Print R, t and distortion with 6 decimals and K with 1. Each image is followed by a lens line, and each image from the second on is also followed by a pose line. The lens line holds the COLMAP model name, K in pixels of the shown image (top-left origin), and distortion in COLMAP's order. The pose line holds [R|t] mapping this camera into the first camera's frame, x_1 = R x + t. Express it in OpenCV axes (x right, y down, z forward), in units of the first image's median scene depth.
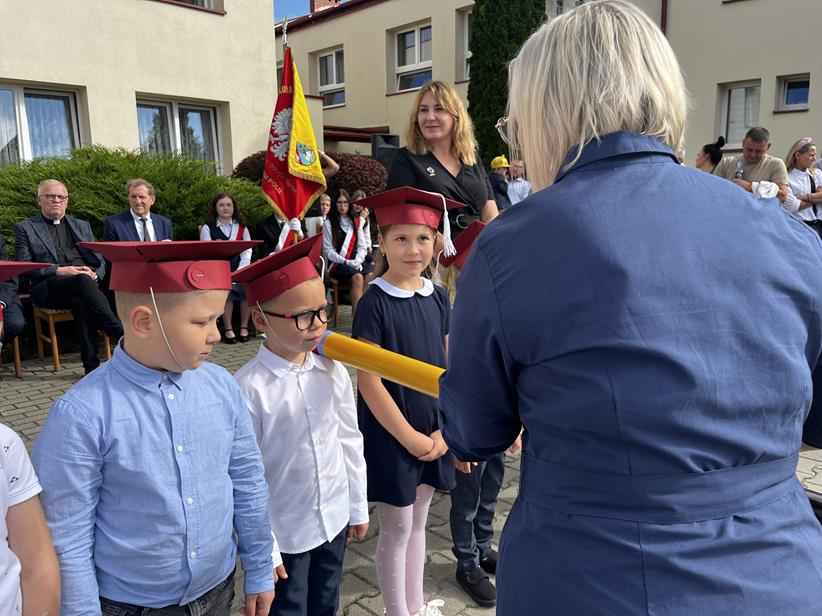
lens RADIAL K [[616.7, 0, 407.2], [0, 616.7, 306.0], [0, 0, 1]] dist [0.051712, -0.070916]
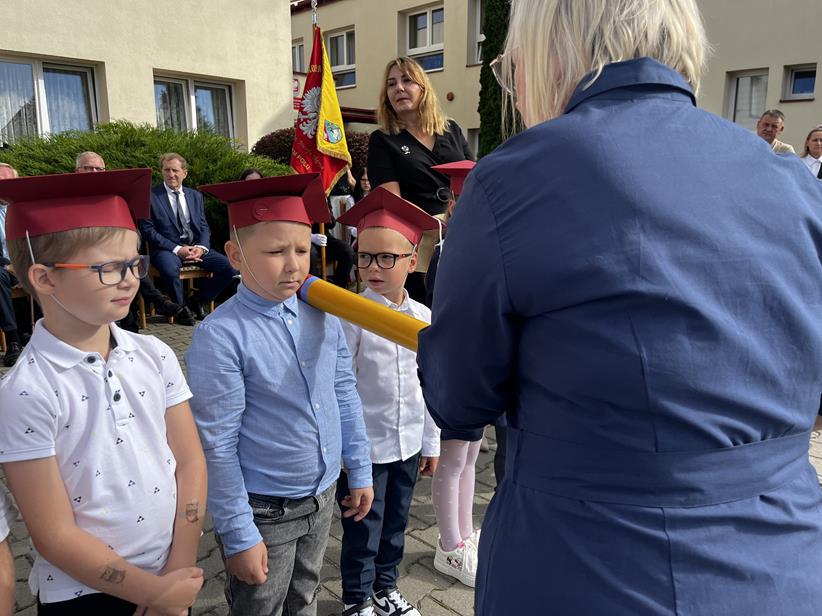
lens RADIAL K [[616.7, 0, 419.6], [0, 616.7, 303.1], [0, 0, 1]] dist [0.051712, -0.070916]
pose [[0.999780, 0.013395, 0.016129, -0.016723], [-0.013715, 0.999708, 0.019908, 0.008701], [-0.015858, -0.020125, 0.999672, -0.019840]]
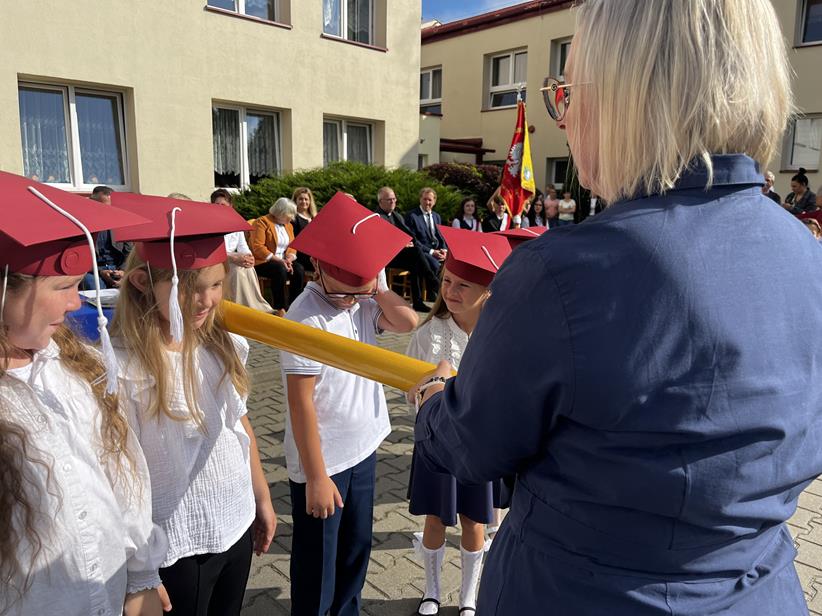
lens RADIAL K [[616.7, 0, 417.4], [0, 616.7, 300.8], [0, 0, 1]] dist [0.051712, -0.070916]
pose [[0.998916, 0.035285, -0.030350, -0.190786], [-0.035618, 0.999310, -0.010515, 0.044019], [0.029958, 0.011584, 0.999484, -0.249544]]
